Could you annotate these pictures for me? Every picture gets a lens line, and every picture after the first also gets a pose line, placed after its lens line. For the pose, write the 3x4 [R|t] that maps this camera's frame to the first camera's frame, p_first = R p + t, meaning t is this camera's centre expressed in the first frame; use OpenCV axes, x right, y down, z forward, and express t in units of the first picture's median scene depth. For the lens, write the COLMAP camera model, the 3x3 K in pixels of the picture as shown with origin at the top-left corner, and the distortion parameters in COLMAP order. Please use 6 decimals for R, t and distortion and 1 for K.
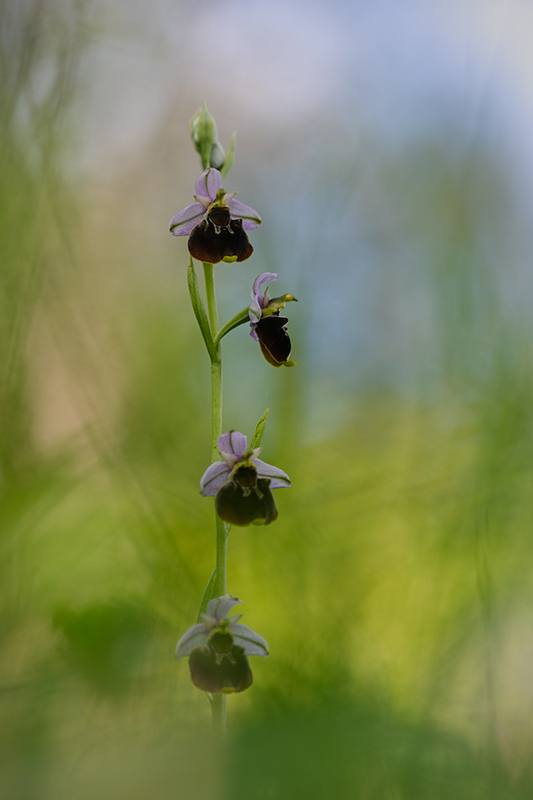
lens RADIAL K [[4270.1, 0, 267.5], [0, 4270.1, 400.8], [0, 0, 1]] dist [-1.355167, 0.000000]
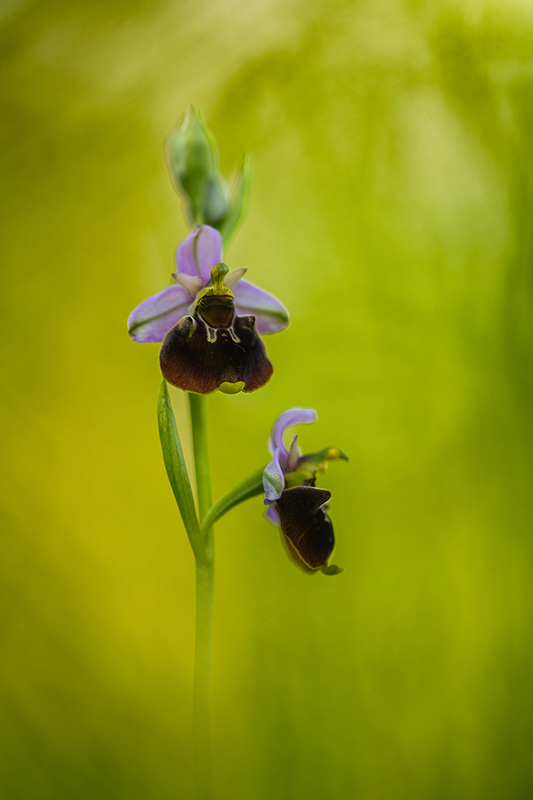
lens RADIAL K [[4270.1, 0, 266.0], [0, 4270.1, 402.8], [0, 0, 1]] dist [-1.355167, 0.000000]
pose [[0.999629, 0.025142, -0.010465, 0.001783], [-0.025007, 0.999606, 0.012763, -0.038349], [0.010781, -0.012497, 0.999864, 0.425354]]
